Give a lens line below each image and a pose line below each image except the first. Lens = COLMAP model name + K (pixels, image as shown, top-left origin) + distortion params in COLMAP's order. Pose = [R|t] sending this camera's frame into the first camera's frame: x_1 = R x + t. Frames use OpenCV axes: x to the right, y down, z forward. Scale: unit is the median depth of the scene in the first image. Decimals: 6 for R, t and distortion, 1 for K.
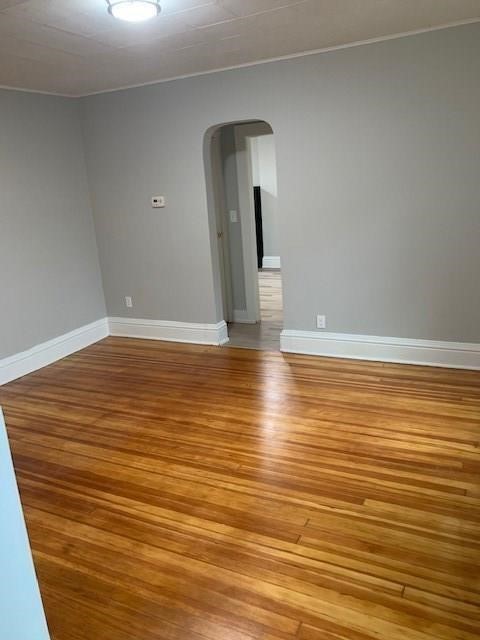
lens RADIAL K [[487.1, 0, 240.0], [0, 487.1, 320.0], [0, 0, 1]] dist [0.089837, -0.179821]
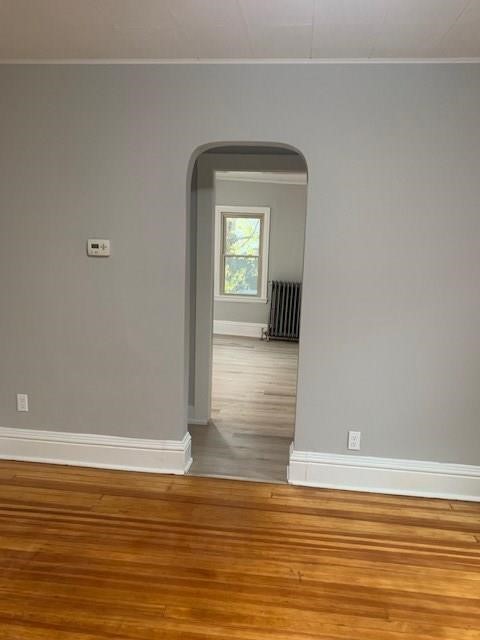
lens RADIAL K [[494.8, 0, 238.0], [0, 494.8, 317.6], [0, 0, 1]] dist [0.018586, -0.003404]
pose [[0.937400, 0.040473, 0.345895, -0.253282], [-0.003282, 0.994206, -0.107438, -0.099564], [-0.348239, 0.099577, 0.932102, 0.417815]]
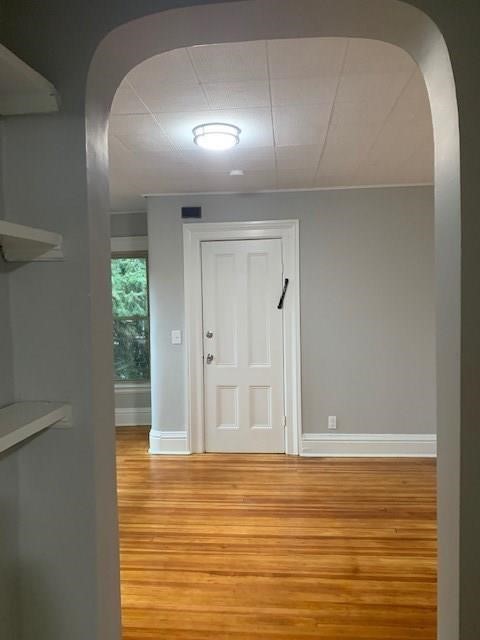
lens RADIAL K [[494.8, 0, 238.0], [0, 494.8, 317.6], [0, 0, 1]] dist [0.018586, -0.003404]
pose [[-0.930907, 0.103267, -0.350354, 0.111728], [-0.013285, 0.948993, 0.315016, -0.366753], [0.365014, 0.297905, -0.882053, 1.312101]]
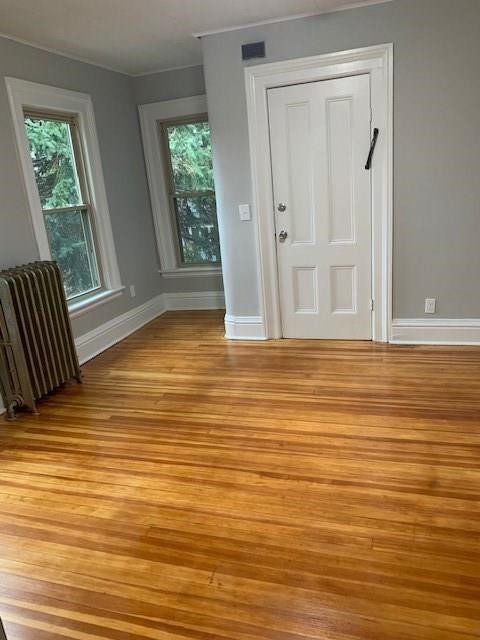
lens RADIAL K [[487.1, 0, 240.0], [0, 487.1, 320.0], [0, 0, 1]] dist [0.089837, -0.179821]
pose [[-0.977996, 0.184409, -0.097552, -0.005196], [0.106627, 0.843755, 0.526030, -0.301574], [0.179315, 0.504054, -0.844852, 1.213775]]
